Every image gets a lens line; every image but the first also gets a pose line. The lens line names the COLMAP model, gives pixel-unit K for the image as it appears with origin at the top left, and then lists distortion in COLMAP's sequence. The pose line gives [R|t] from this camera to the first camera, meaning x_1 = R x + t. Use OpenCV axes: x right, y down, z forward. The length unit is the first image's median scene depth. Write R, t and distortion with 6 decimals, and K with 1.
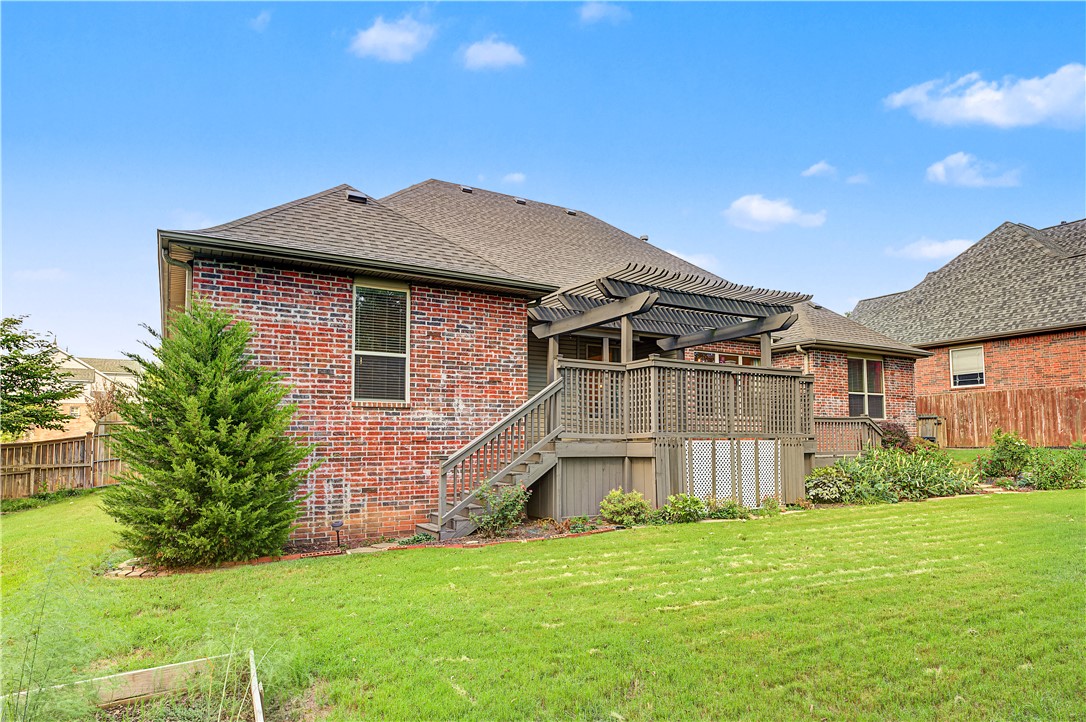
lens RADIAL K [[605.8, 0, 542.2], [0, 605.8, 418.2], [0, 0, 1]] dist [0.002945, 0.000161]
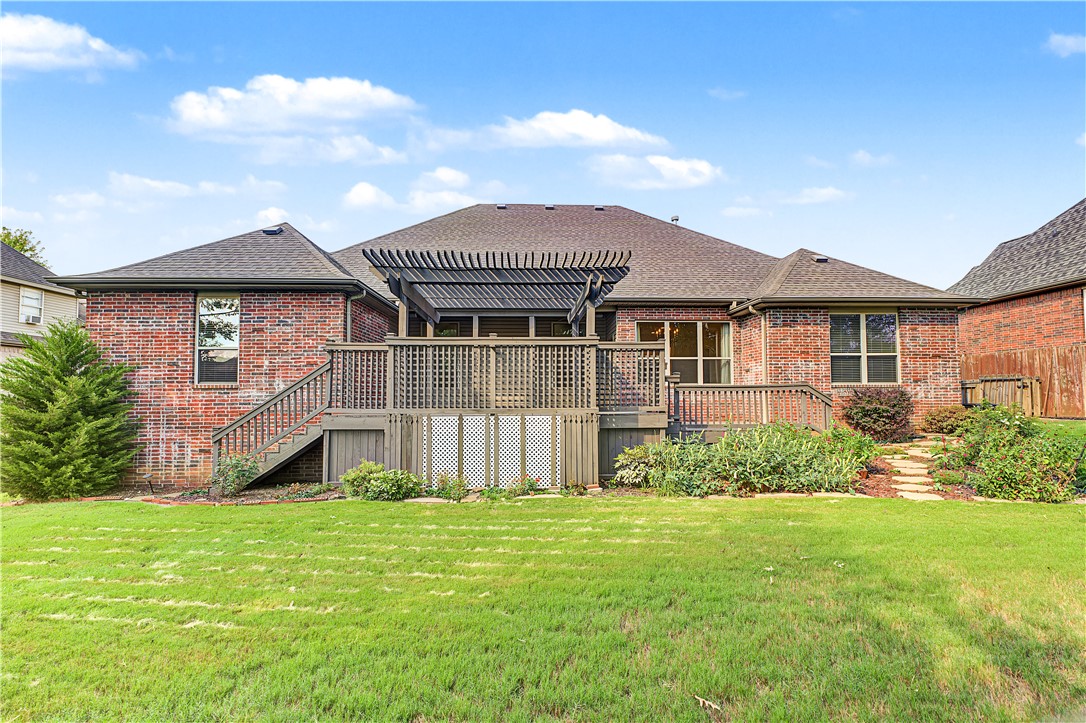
lens RADIAL K [[433.5, 0, 543.2], [0, 433.5, 391.5], [0, 0, 1]] dist [-0.000448, -0.000121]
pose [[0.889158, -0.007030, -0.457547, 0.776589], [0.018442, 0.999620, 0.020481, -0.016602], [0.457229, -0.026649, 0.888950, 0.468004]]
